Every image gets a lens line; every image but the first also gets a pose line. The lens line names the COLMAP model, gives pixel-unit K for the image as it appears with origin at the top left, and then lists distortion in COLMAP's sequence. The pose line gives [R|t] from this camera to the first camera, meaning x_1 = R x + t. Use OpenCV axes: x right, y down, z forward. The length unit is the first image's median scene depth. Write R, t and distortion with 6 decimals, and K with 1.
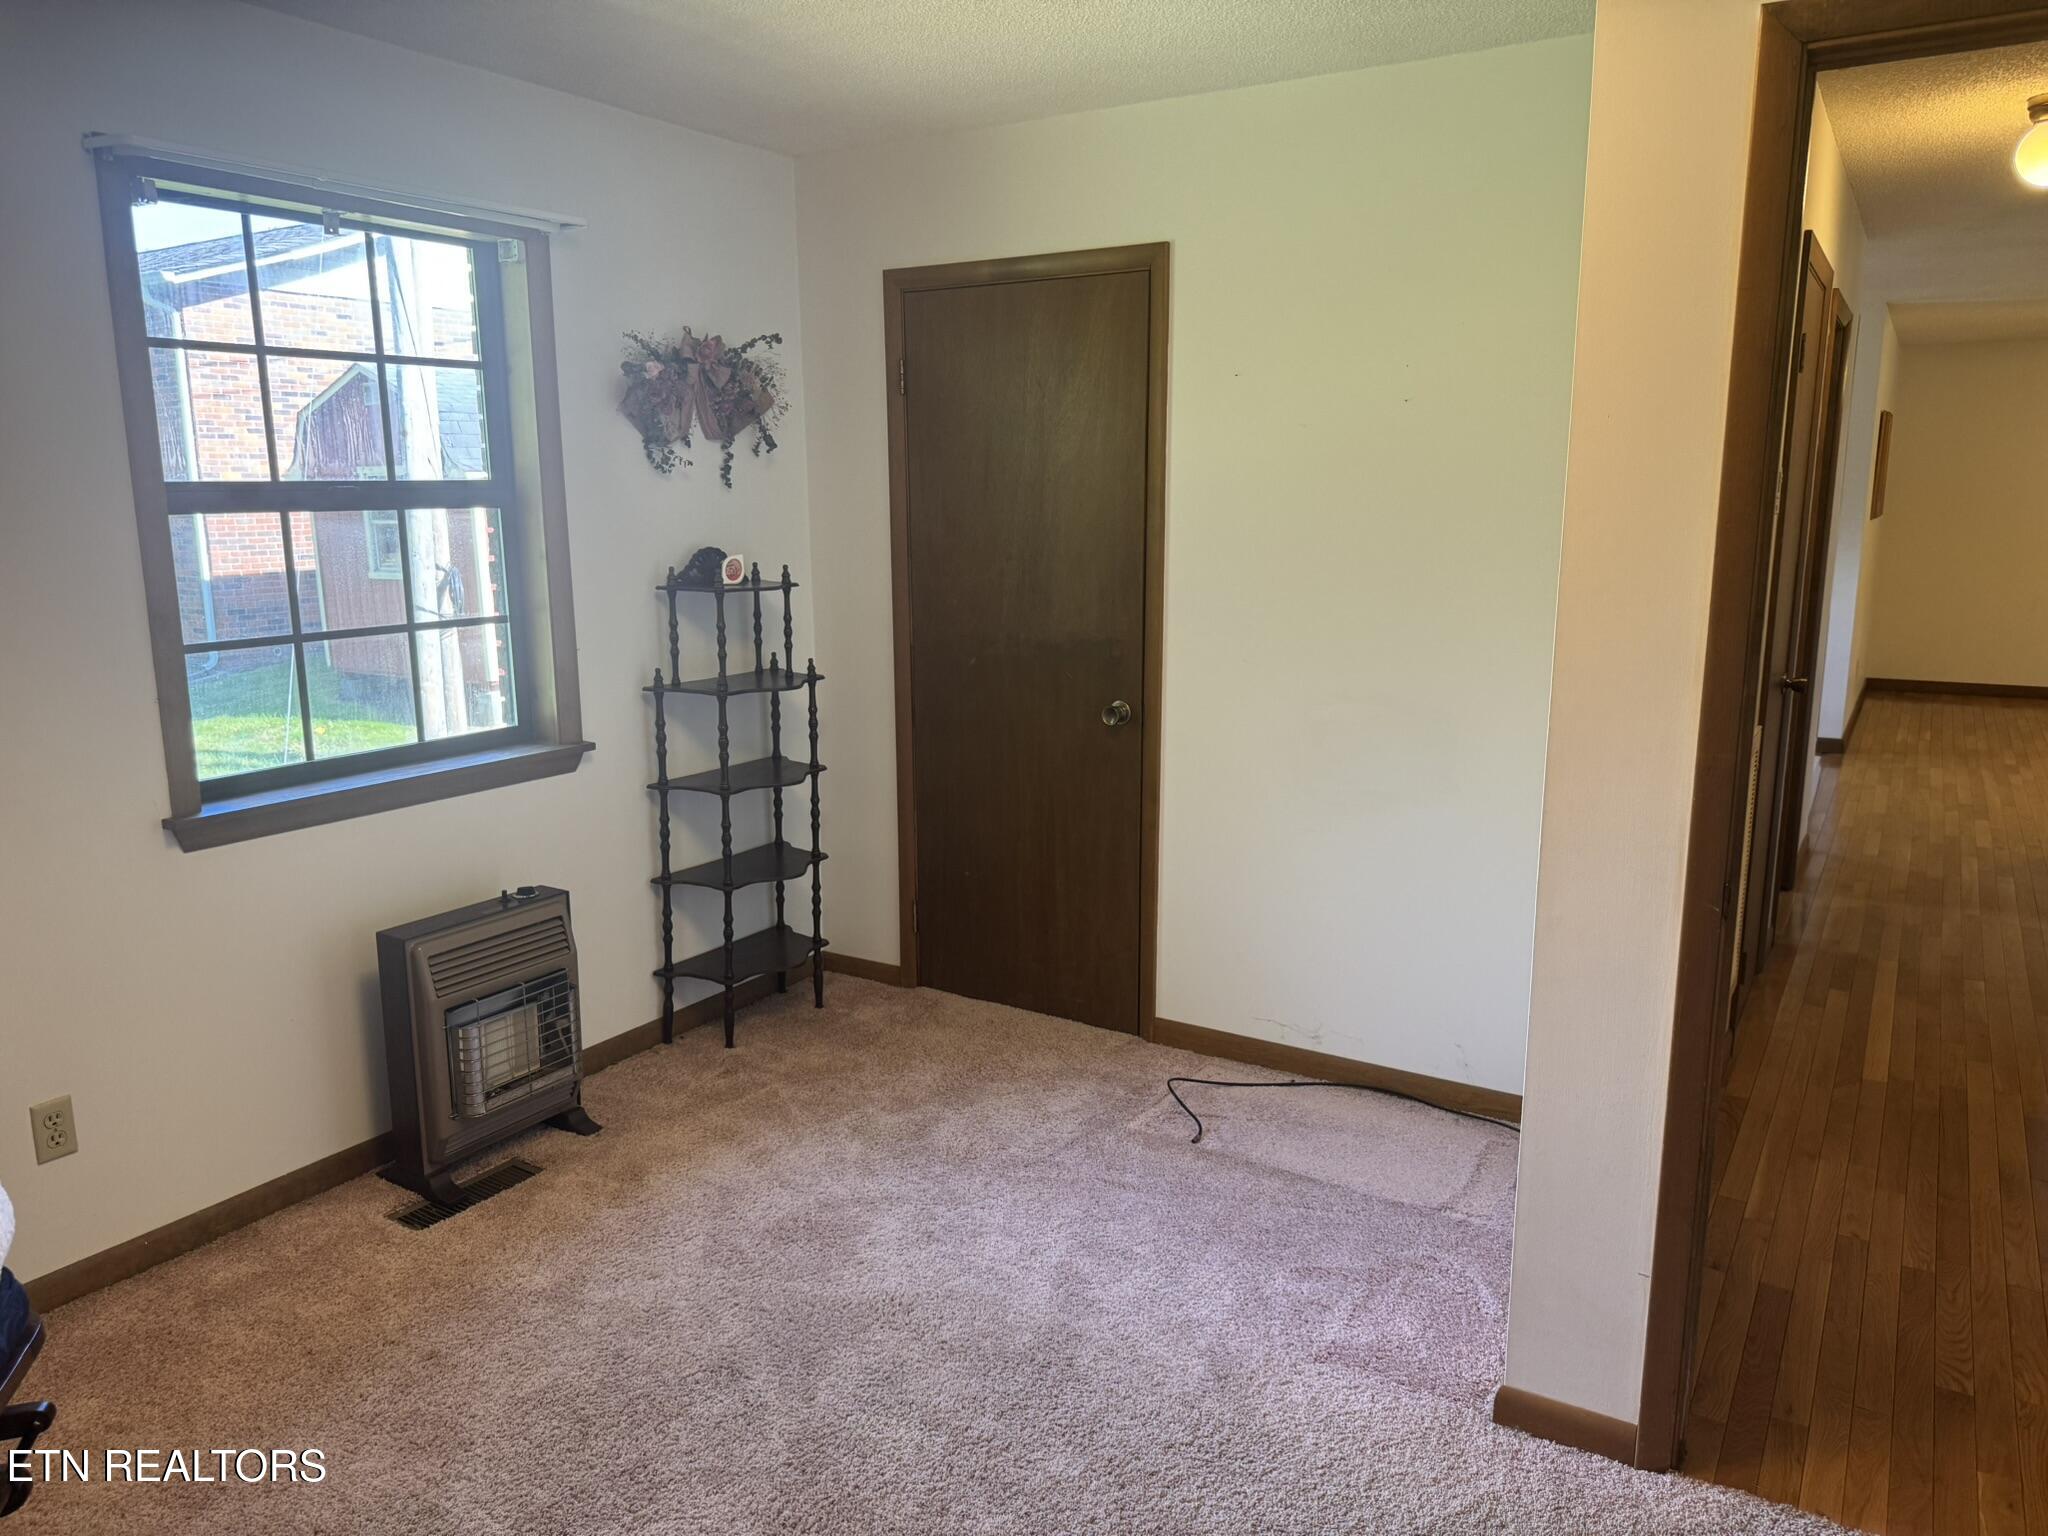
lens RADIAL K [[1439.2, 0, 1024.4], [0, 1439.2, 775.4], [0, 0, 1]] dist [0.124604, -0.205633]
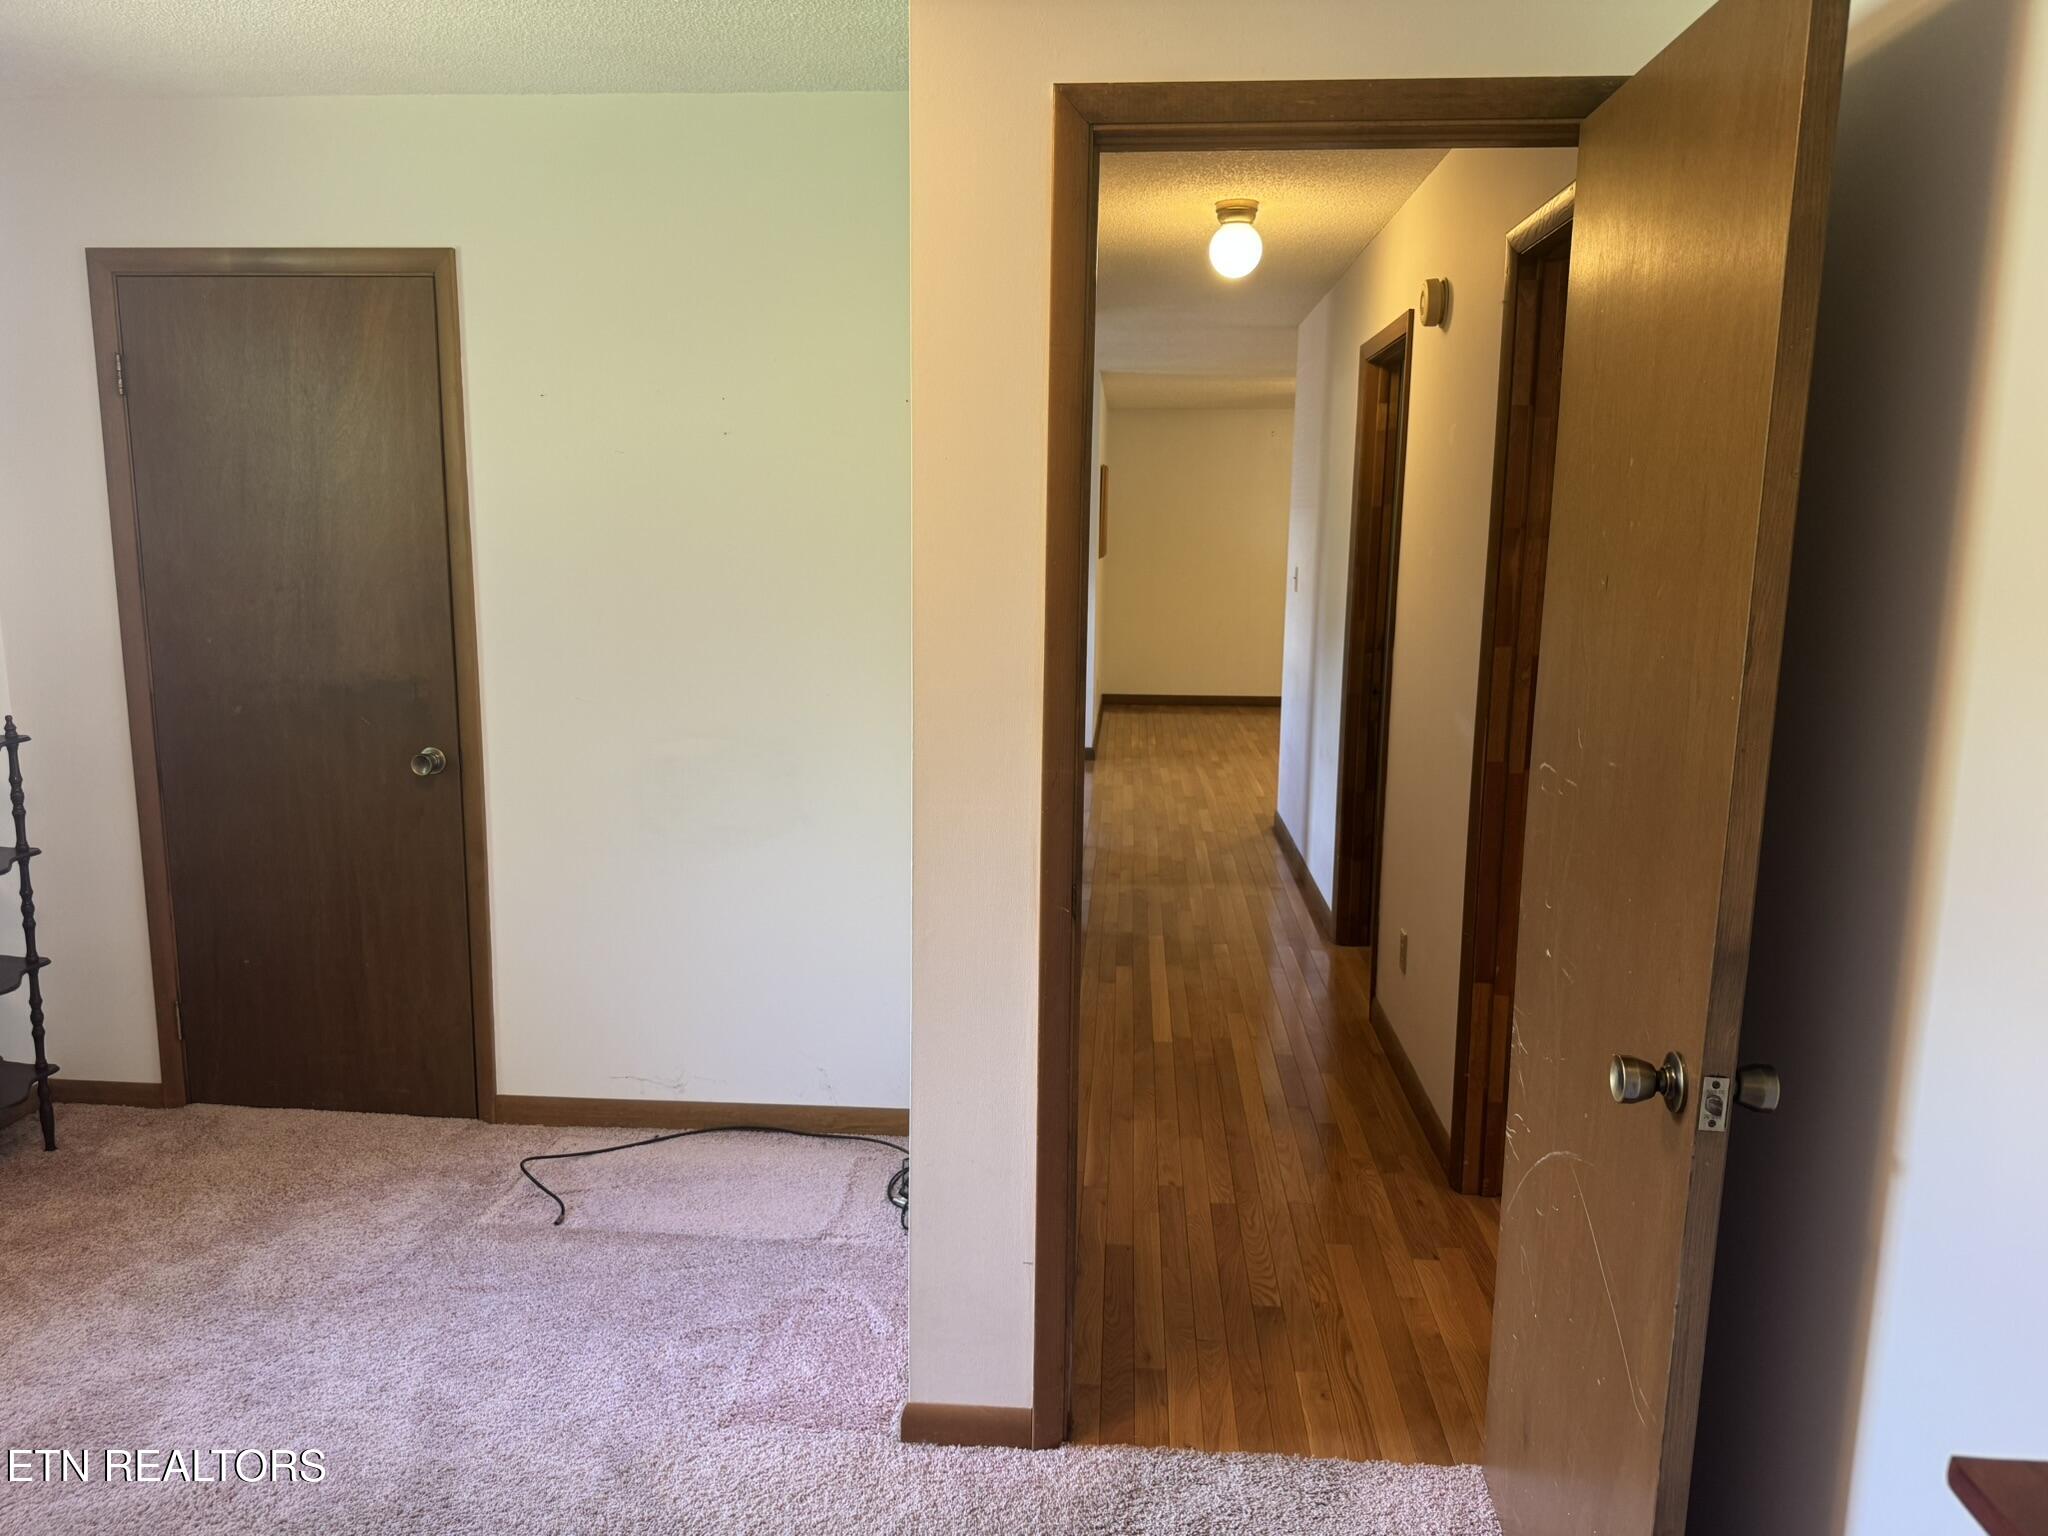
lens RADIAL K [[1459.1, 0, 1053.4], [0, 1459.1, 771.7], [0, 0, 1]] dist [-0.012690, -0.006896]
pose [[0.878786, -0.061696, 0.473212, -0.023249], [0.073087, 0.997309, -0.005700, -0.003965], [-0.471587, 0.039594, 0.880930, 0.028316]]
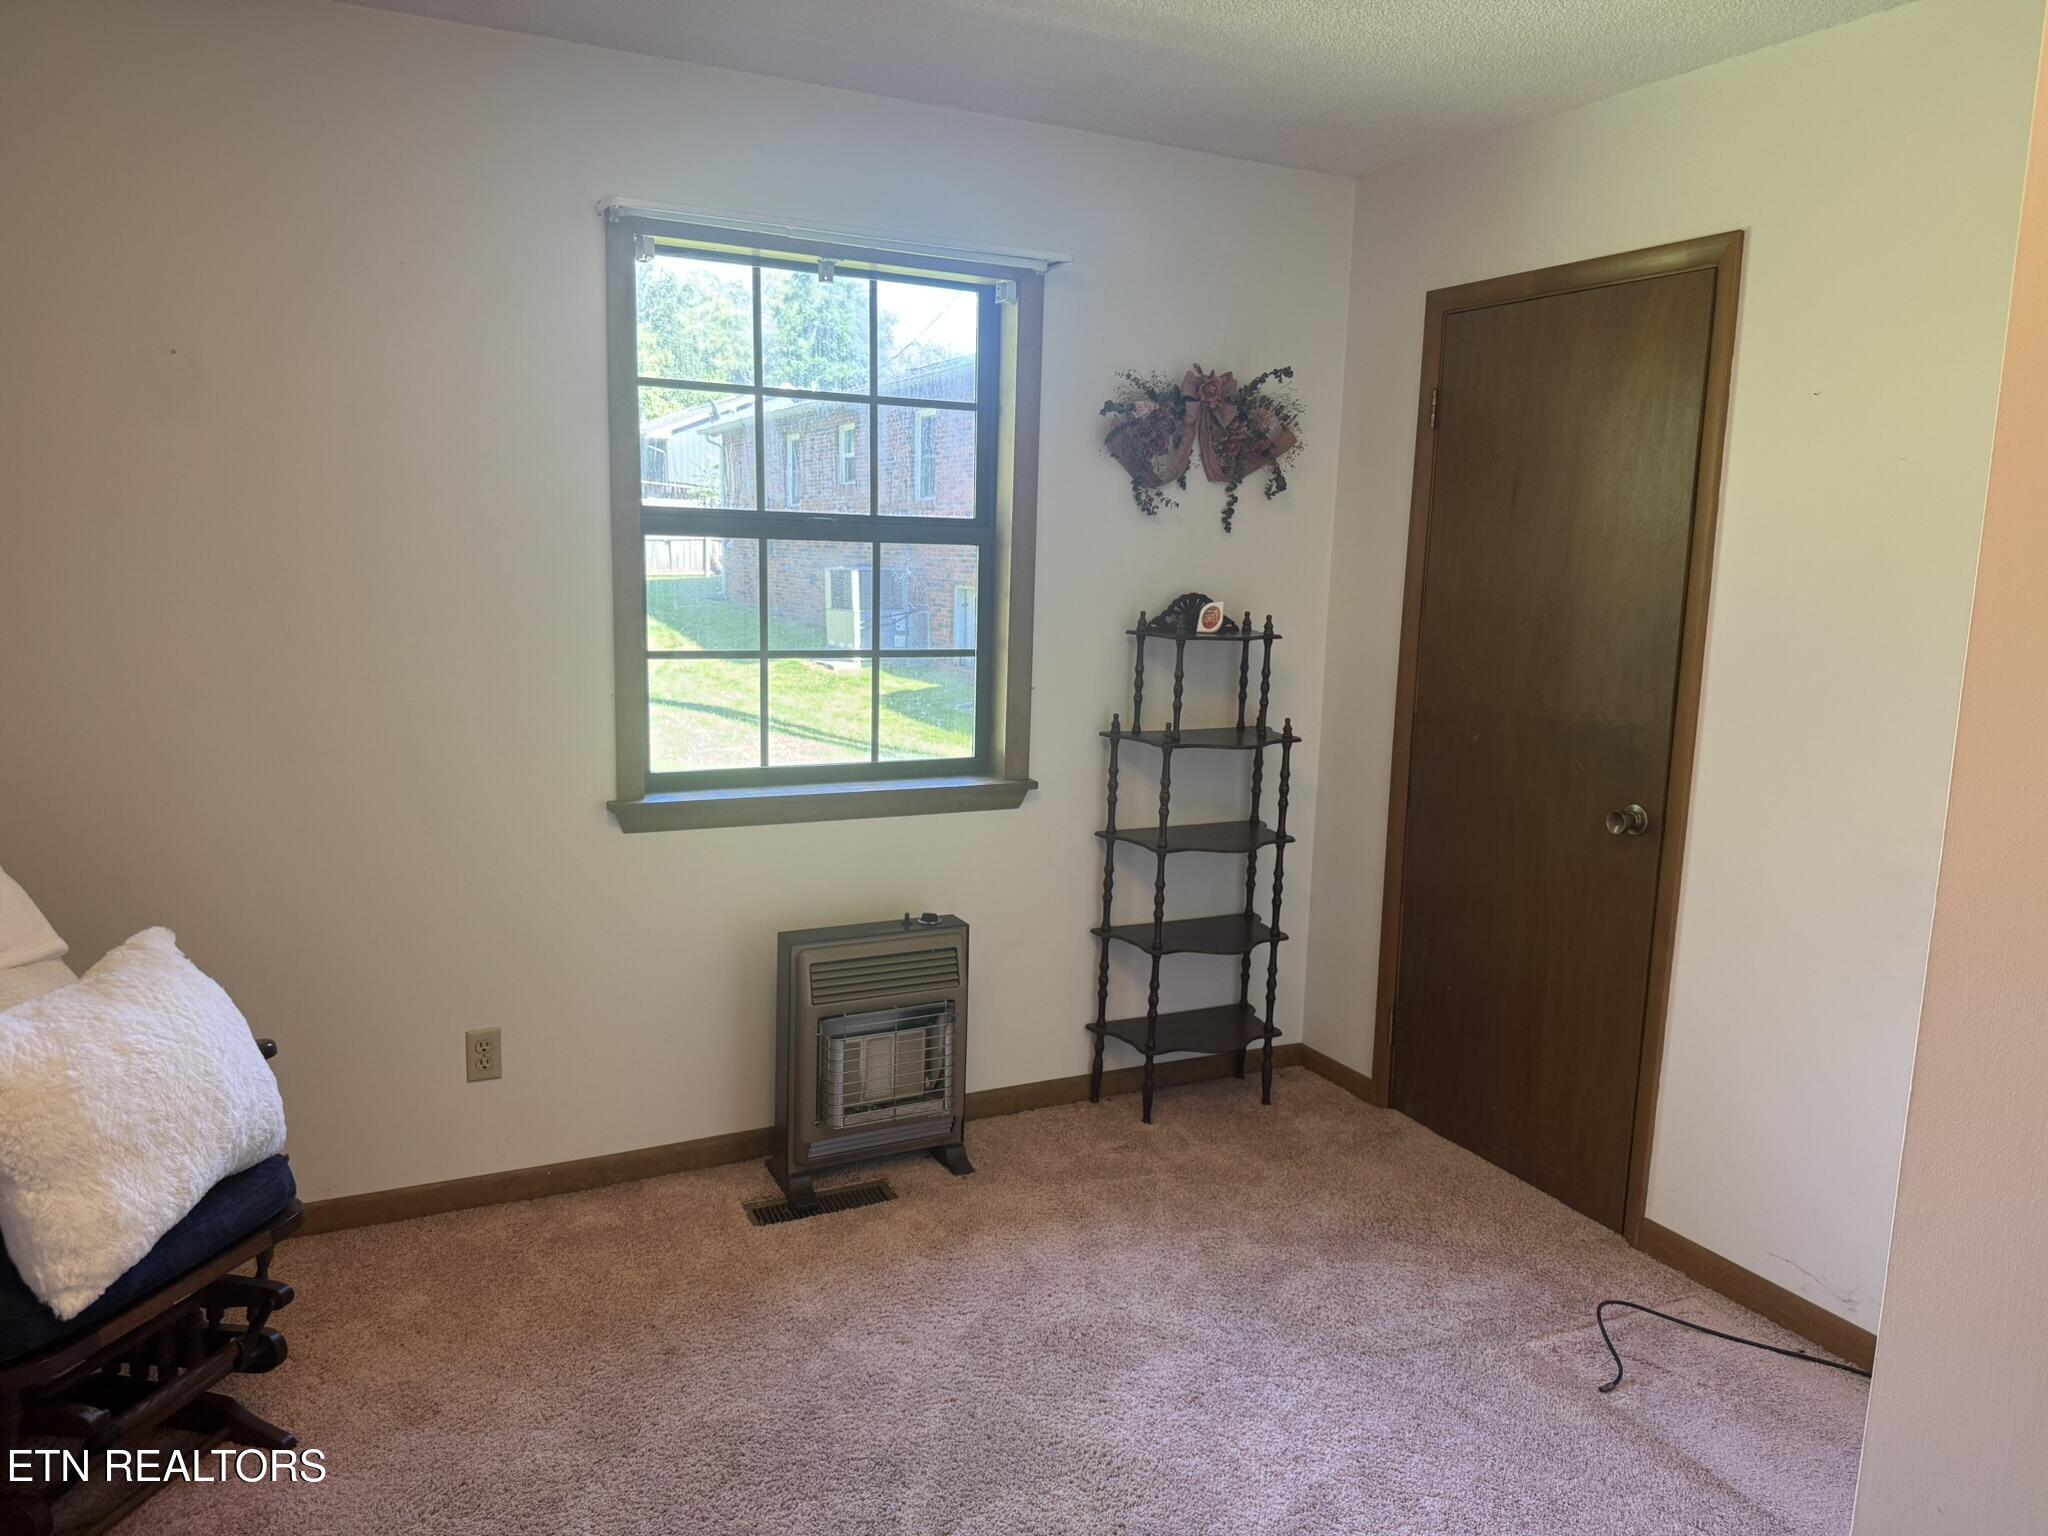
lens RADIAL K [[1439.2, 0, 1036.8], [0, 1439.2, 771.0], [0, 0, 1]] dist [0.150360, -0.262421]
pose [[0.854649, 0.110616, -0.507286, 0.202696], [-0.133318, 0.991037, -0.008508, -0.021400], [0.501798, 0.074902, 0.861736, 0.151593]]
